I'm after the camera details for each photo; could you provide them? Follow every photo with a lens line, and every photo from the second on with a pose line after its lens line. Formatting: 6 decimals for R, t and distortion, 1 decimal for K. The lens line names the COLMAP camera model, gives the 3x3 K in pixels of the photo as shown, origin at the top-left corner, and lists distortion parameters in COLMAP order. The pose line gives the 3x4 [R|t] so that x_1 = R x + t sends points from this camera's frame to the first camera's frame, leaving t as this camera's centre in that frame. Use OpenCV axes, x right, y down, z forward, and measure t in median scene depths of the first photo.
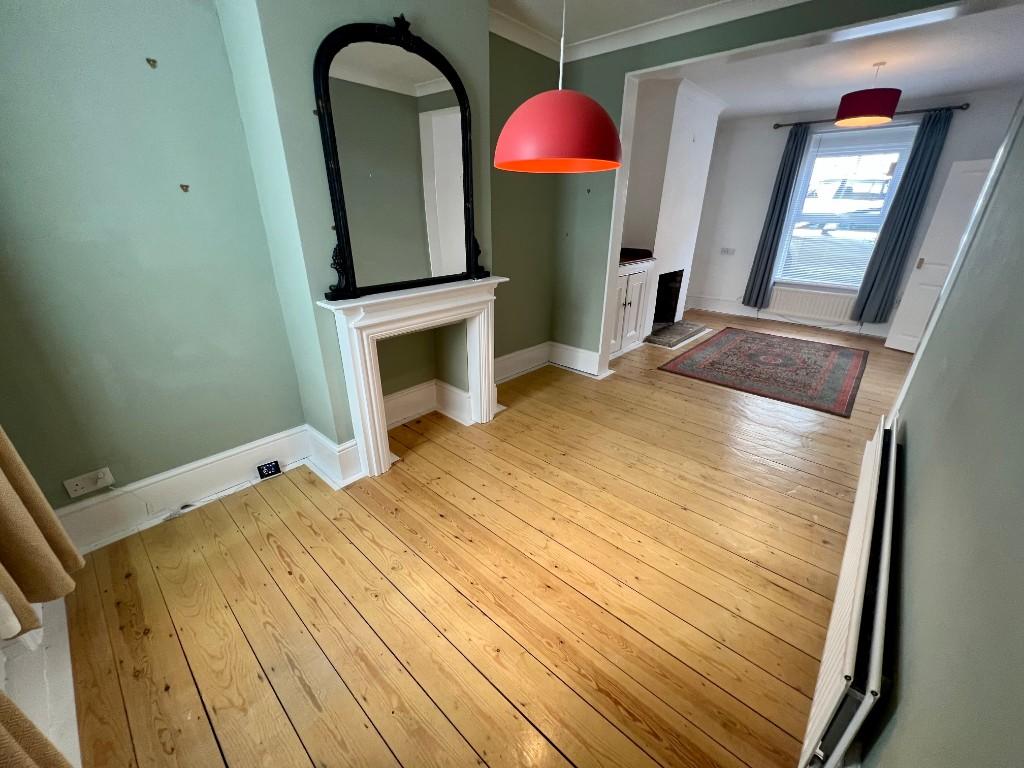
lens RADIAL K [[410.1, 0, 514.1], [0, 410.1, 382.9], [0, 0, 1]] dist [-0.000533, -0.000114]
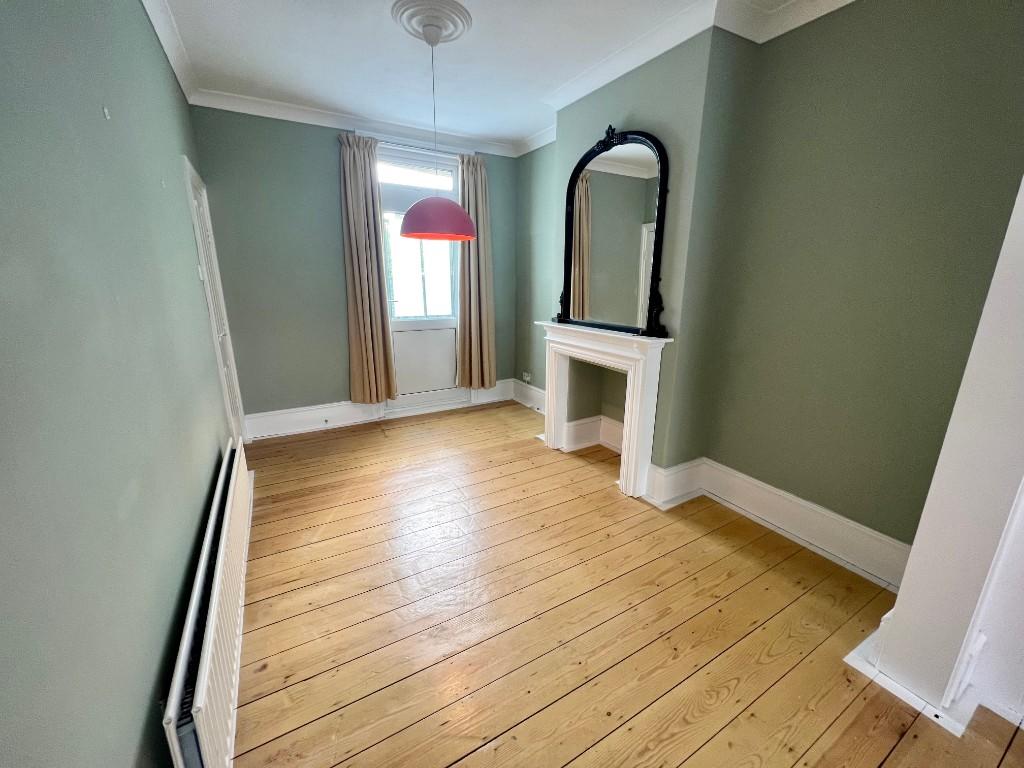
lens RADIAL K [[404.9, 0, 512.0], [0, 404.9, 384.0], [0, 0, 1]] dist [0.000708, -0.000050]
pose [[-0.311190, 0.226635, -0.922929, 0.882602], [-0.376754, 0.862154, 0.338744, -0.361896], [0.872478, 0.453131, -0.182908, 0.967736]]
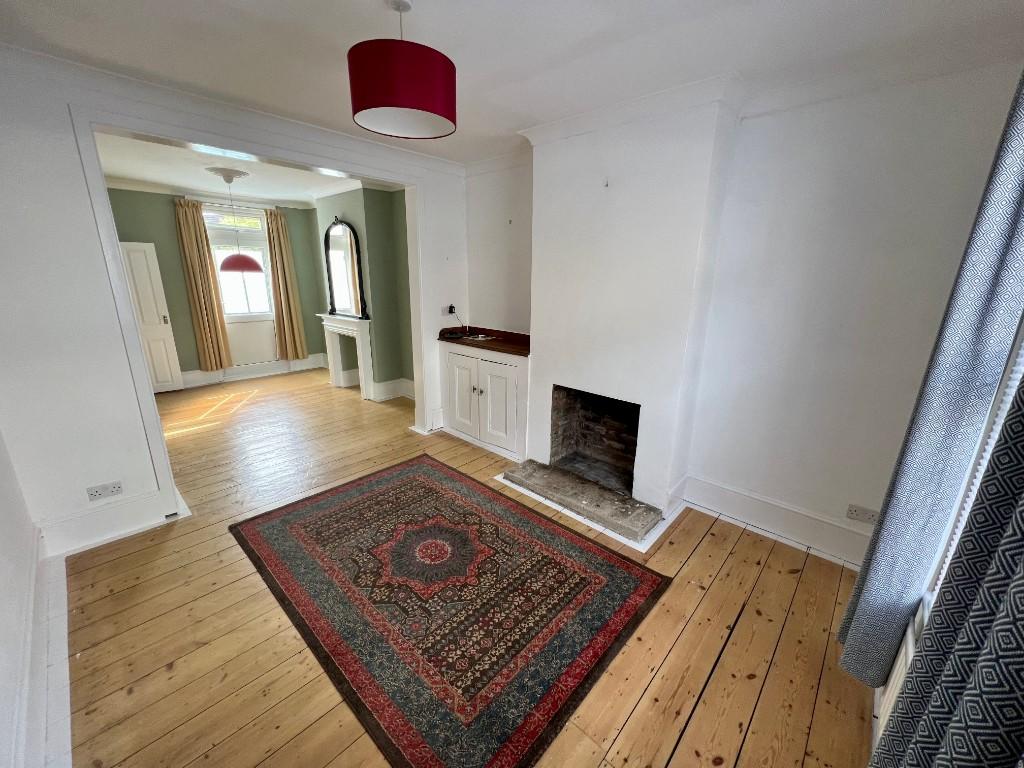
lens RADIAL K [[410.1, 0, 514.1], [0, 410.1, 382.9], [0, 0, 1]] dist [-0.000533, -0.000114]
pose [[-0.011343, 0.252182, -0.967613, 1.877710], [-0.396029, 0.887413, 0.235922, -0.741546], [0.918168, 0.385879, 0.089805, 1.628039]]
